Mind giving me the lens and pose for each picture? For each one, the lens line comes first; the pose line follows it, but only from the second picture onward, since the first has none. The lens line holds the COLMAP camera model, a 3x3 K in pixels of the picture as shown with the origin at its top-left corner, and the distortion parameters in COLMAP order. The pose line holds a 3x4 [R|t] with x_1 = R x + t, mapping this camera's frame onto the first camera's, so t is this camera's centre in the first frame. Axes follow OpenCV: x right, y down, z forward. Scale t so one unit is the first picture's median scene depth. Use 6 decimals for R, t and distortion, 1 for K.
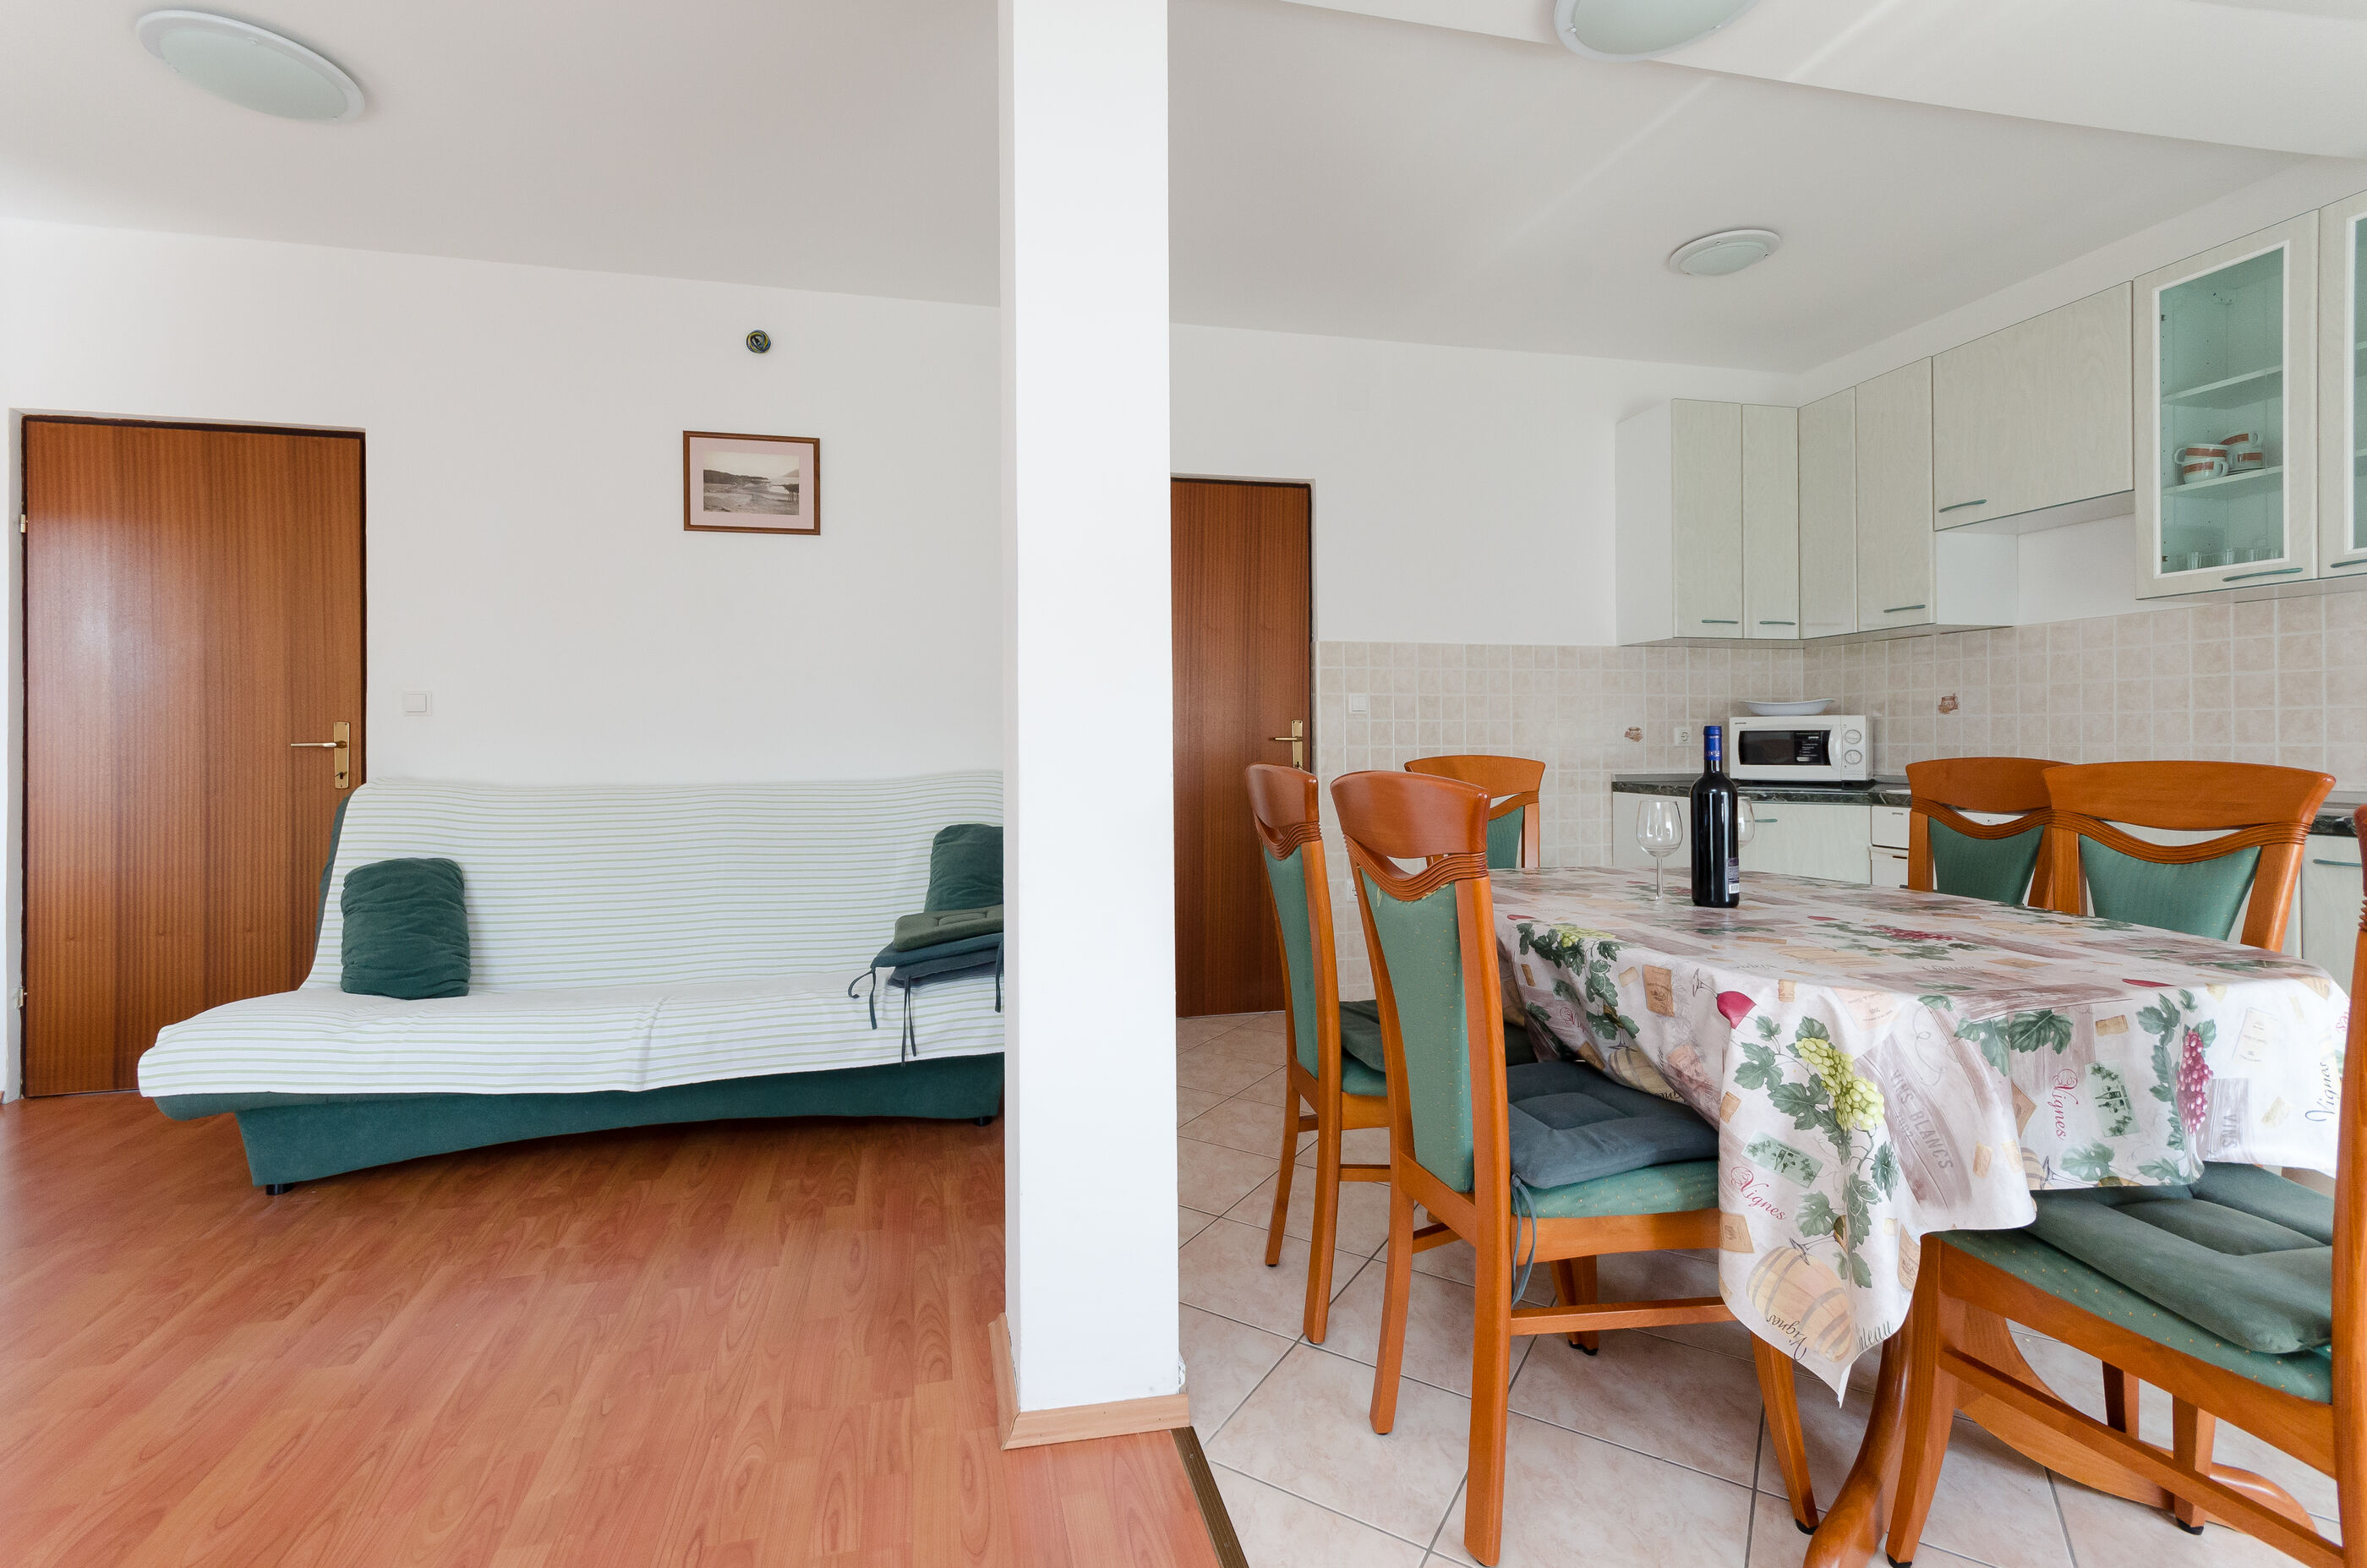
lens RADIAL K [[1064.5, 0, 1165.5], [0, 1064.5, 738.6], [0, 0, 1]] dist [0.006118, 0.000497]
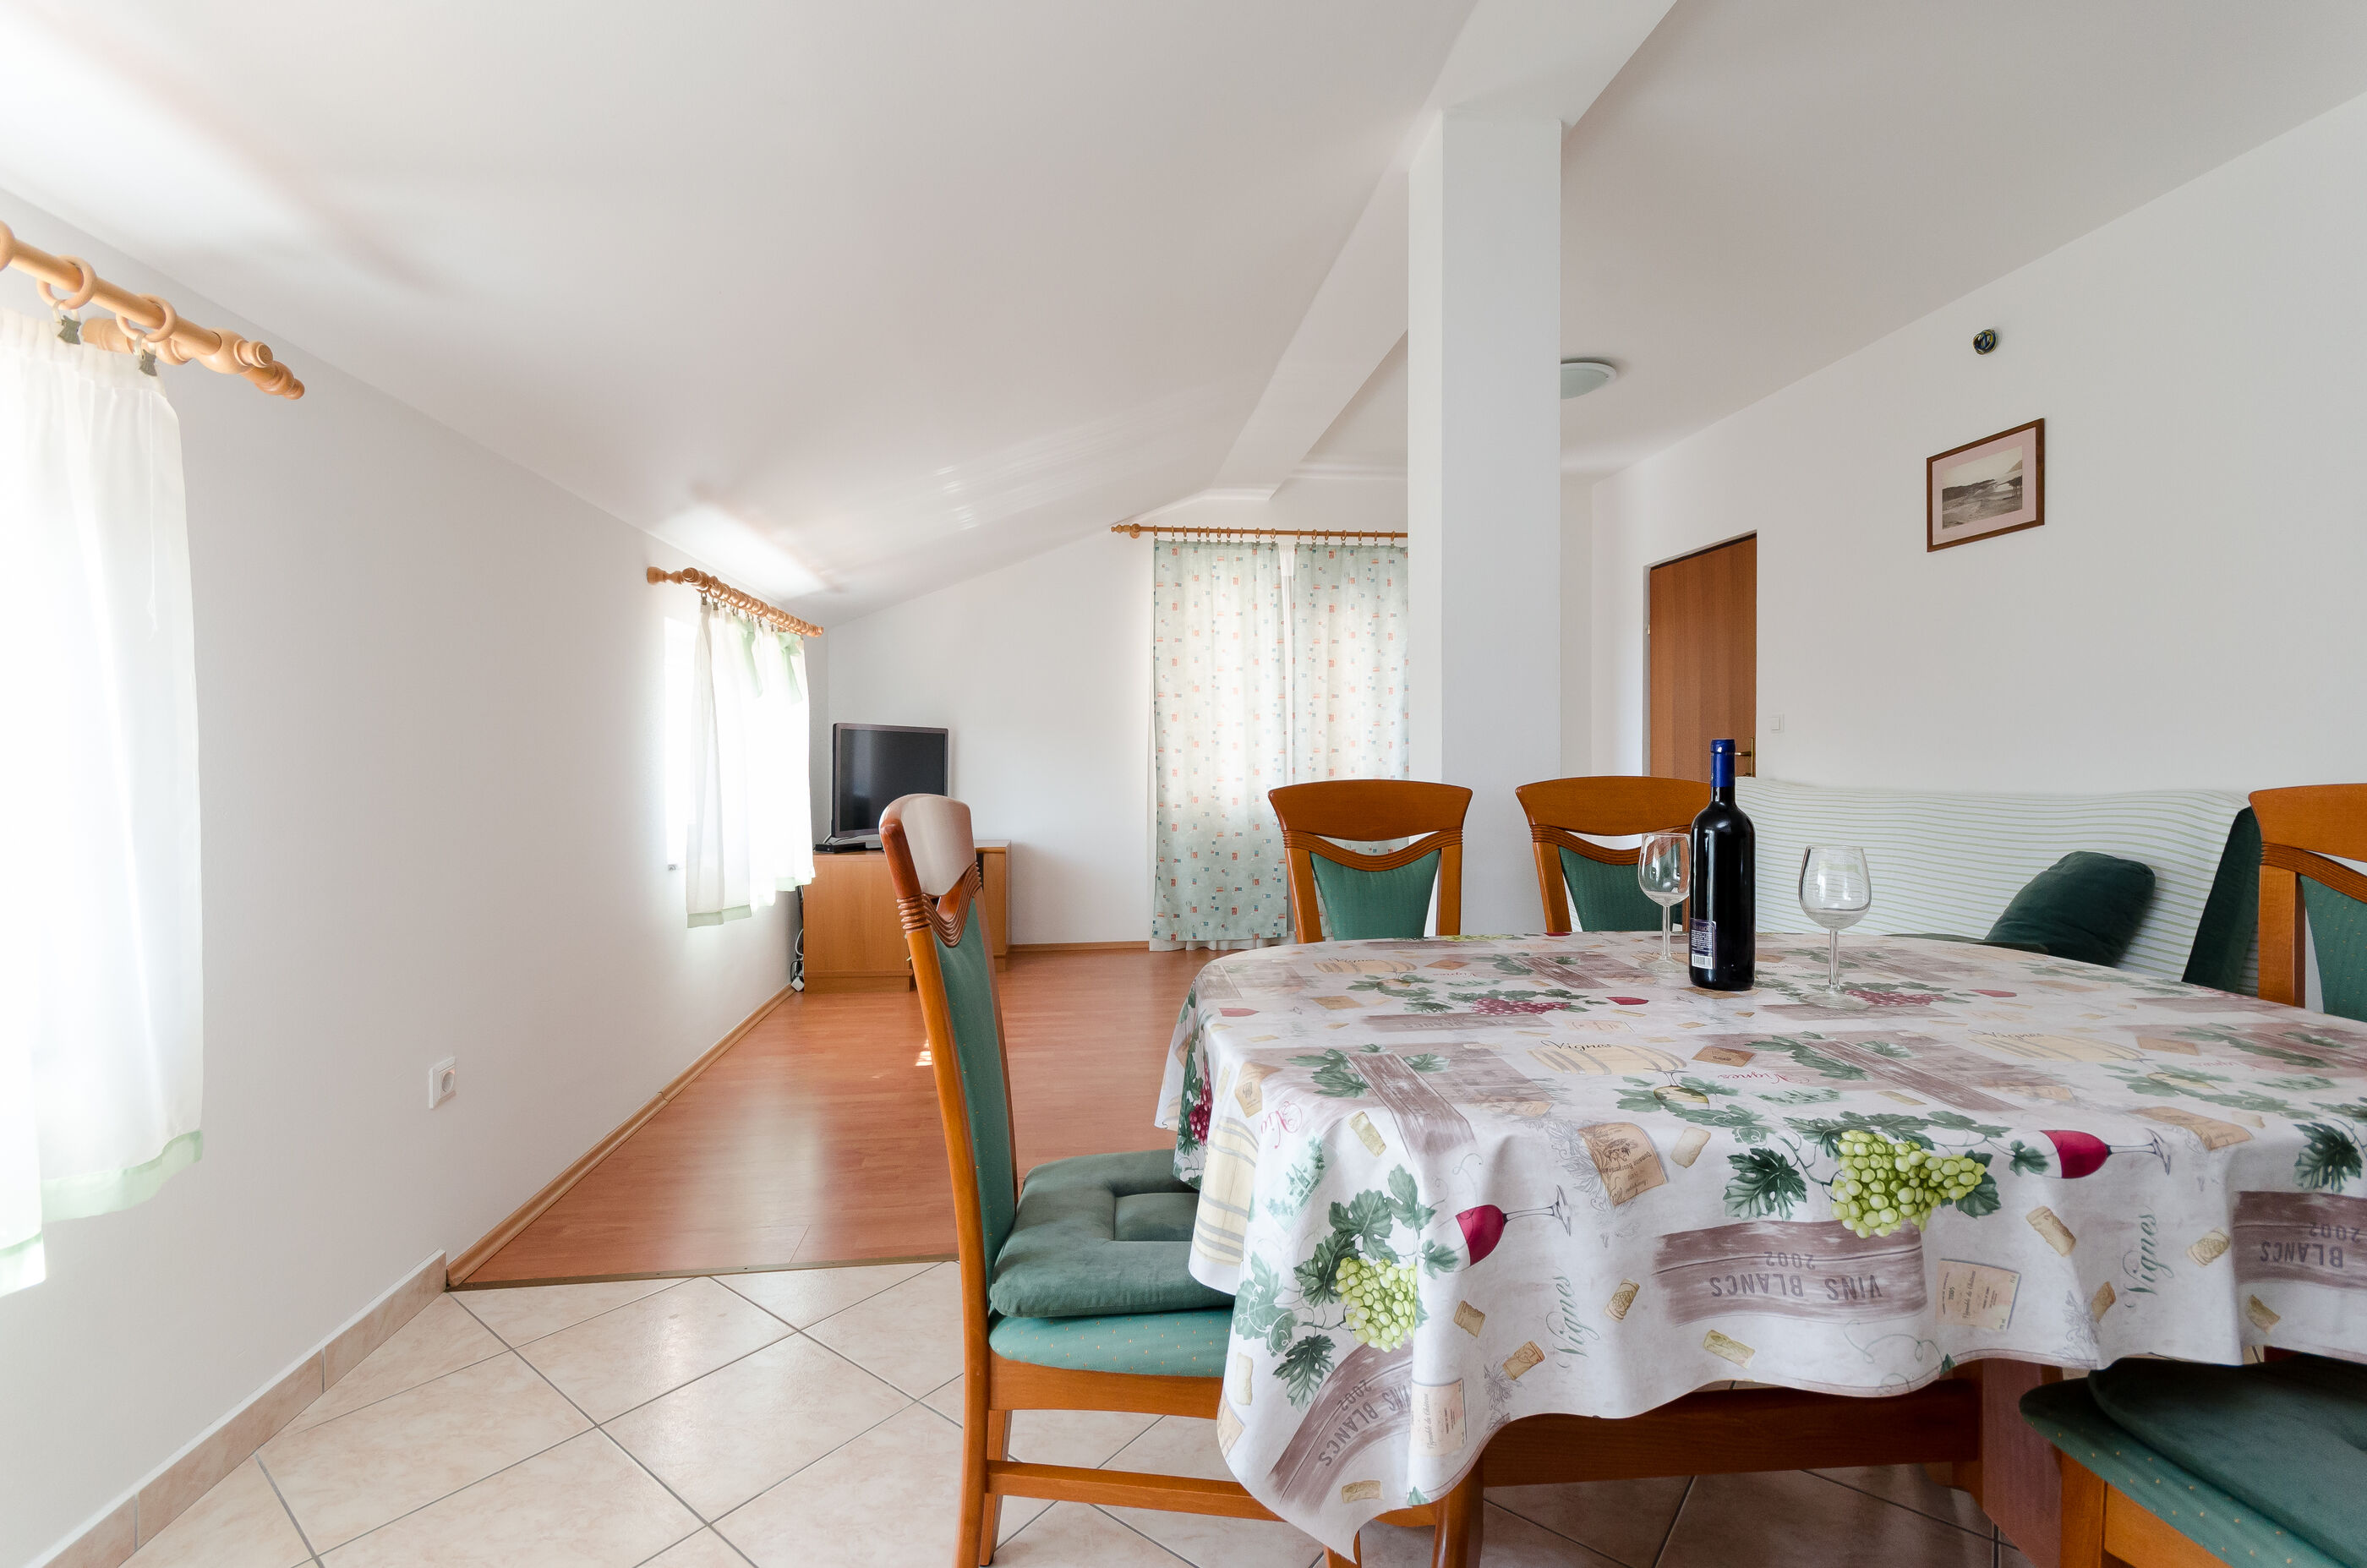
lens RADIAL K [[1048.2, 0, 1187.0], [0, 1048.2, 770.1], [0, 0, 1]] dist [0.002897, 0.000367]
pose [[-0.106245, 0.019163, -0.994155, 1.523717], [0.007972, 0.999799, 0.018420, -0.008243], [0.994308, -0.005968, -0.106377, 0.858162]]
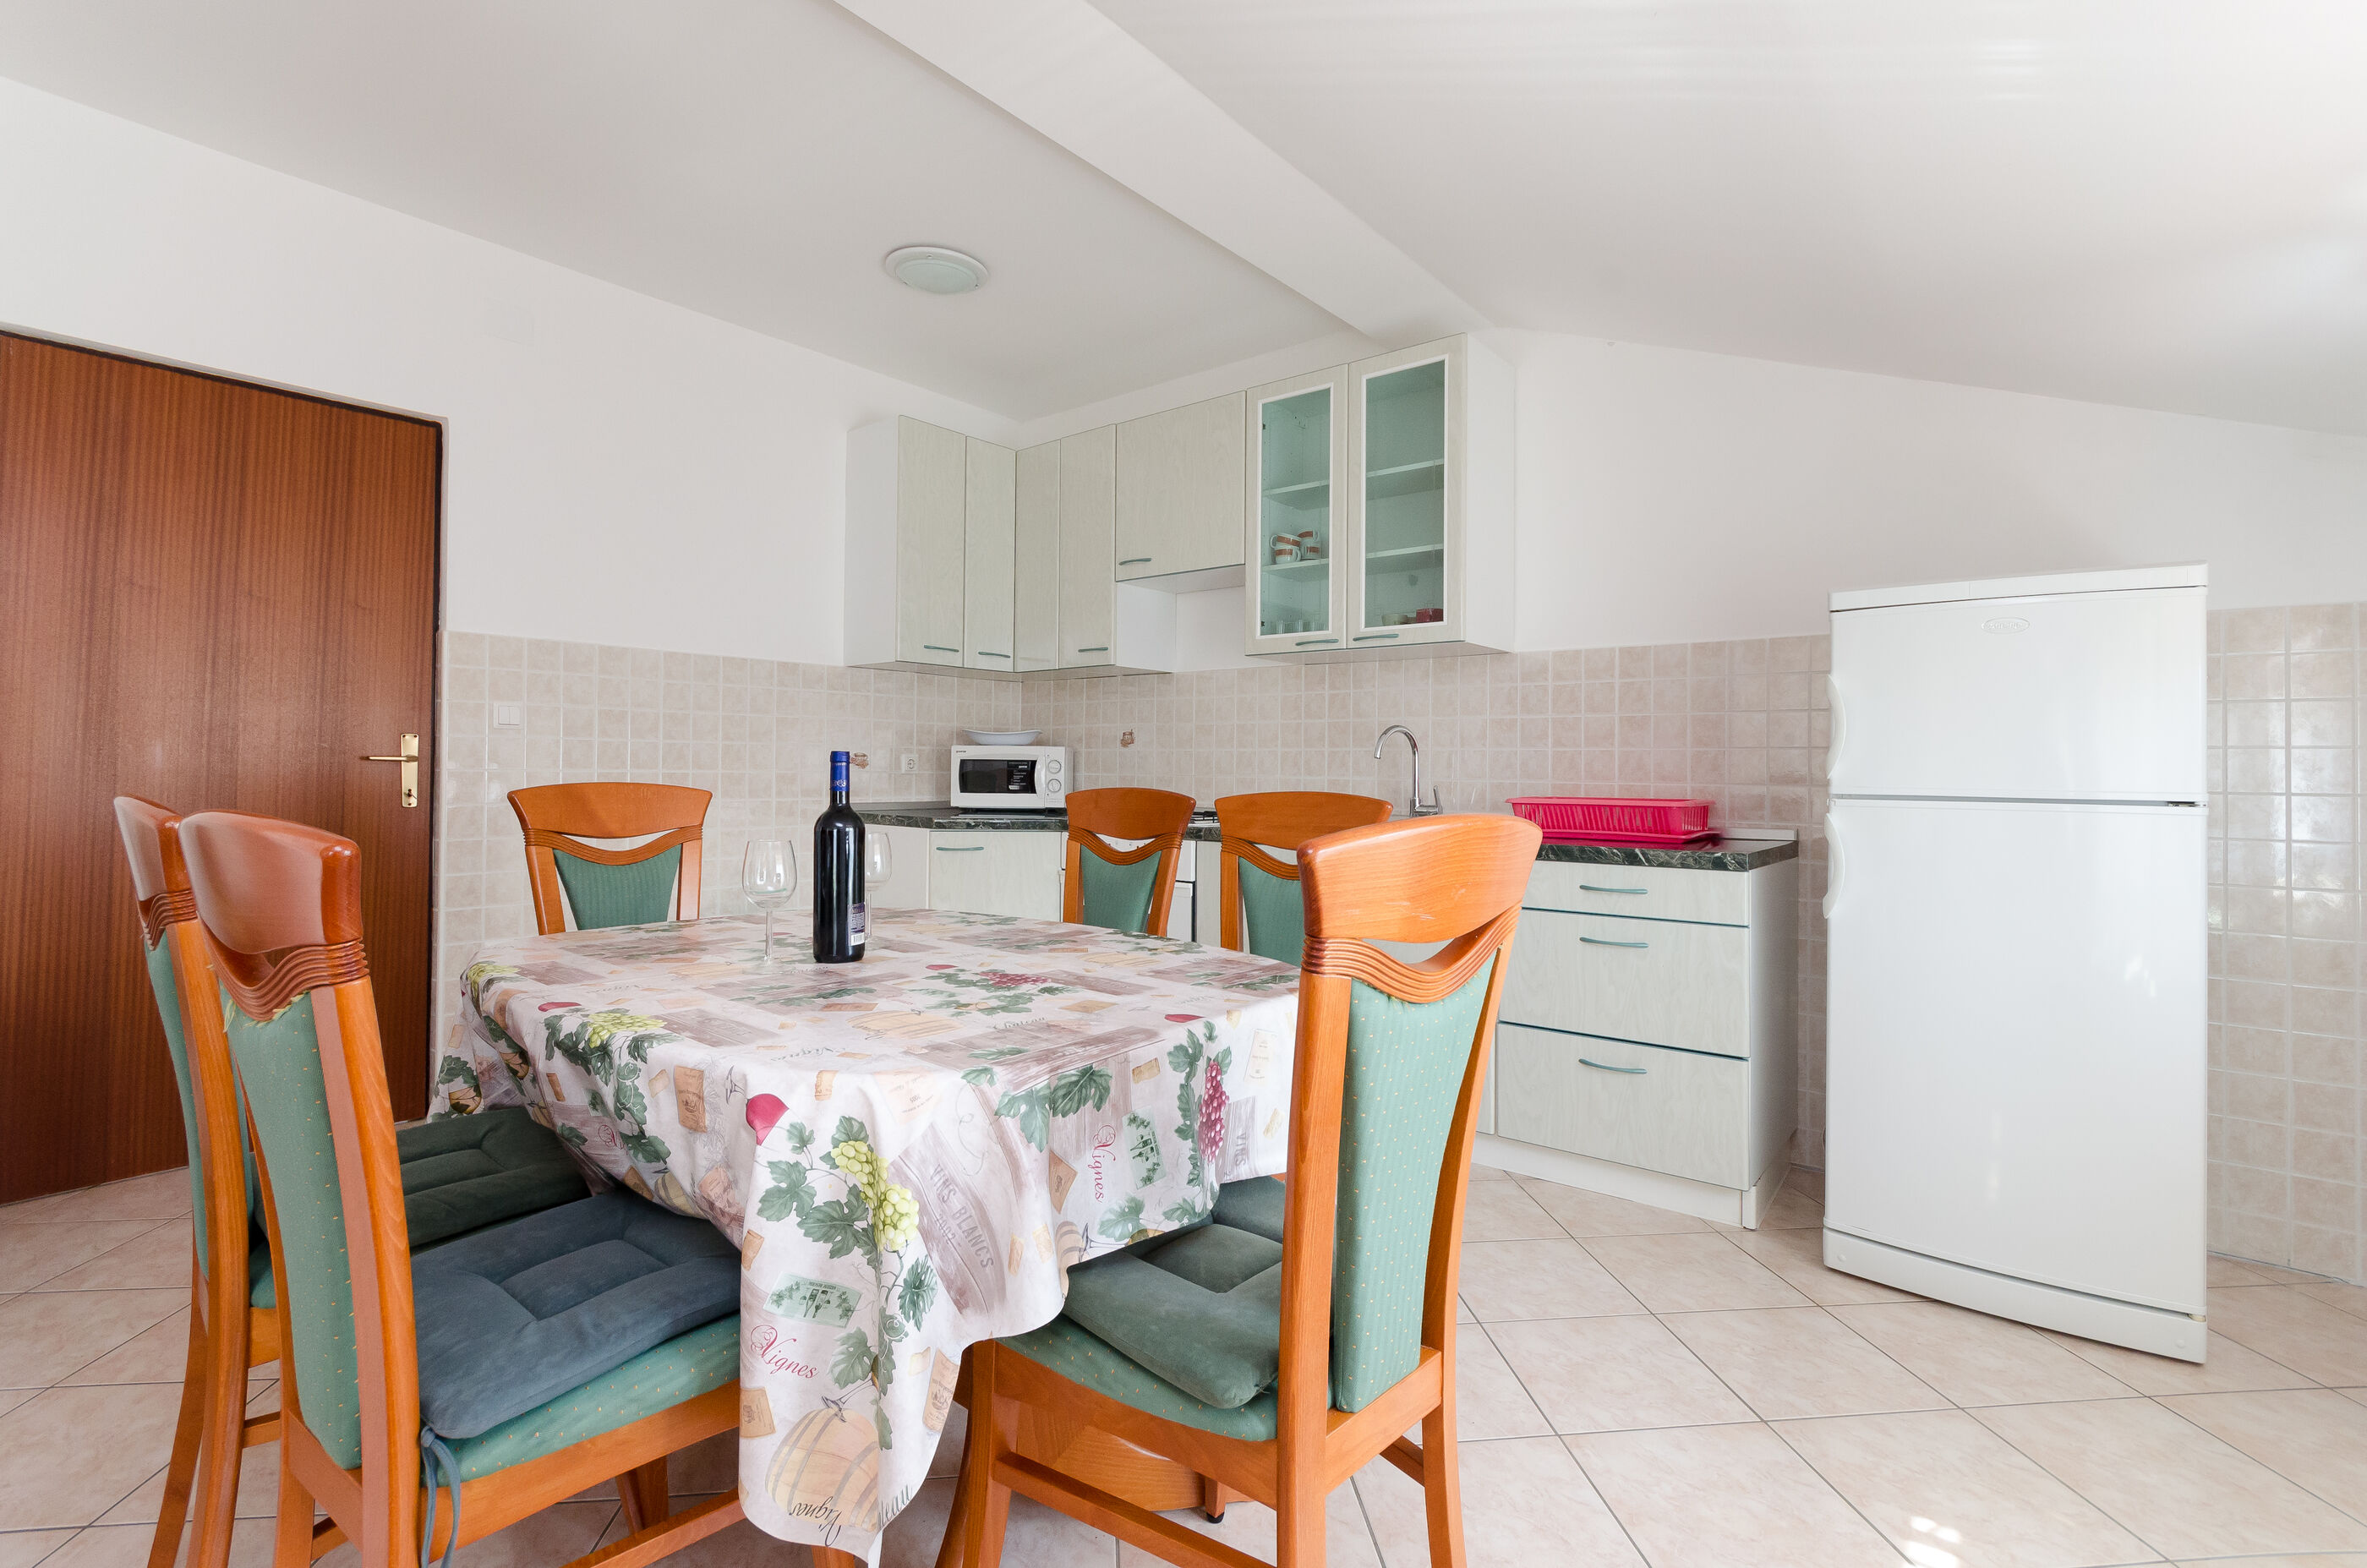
lens RADIAL K [[1069.9, 0, 1208.0], [0, 1069.9, 757.2], [0, 0, 1]] dist [-0.002918, -0.000003]
pose [[0.783569, 0.020065, 0.620980, 0.252434], [-0.016297, 0.999798, -0.011741, -0.002510], [-0.621091, -0.000920, 0.783738, 0.164962]]
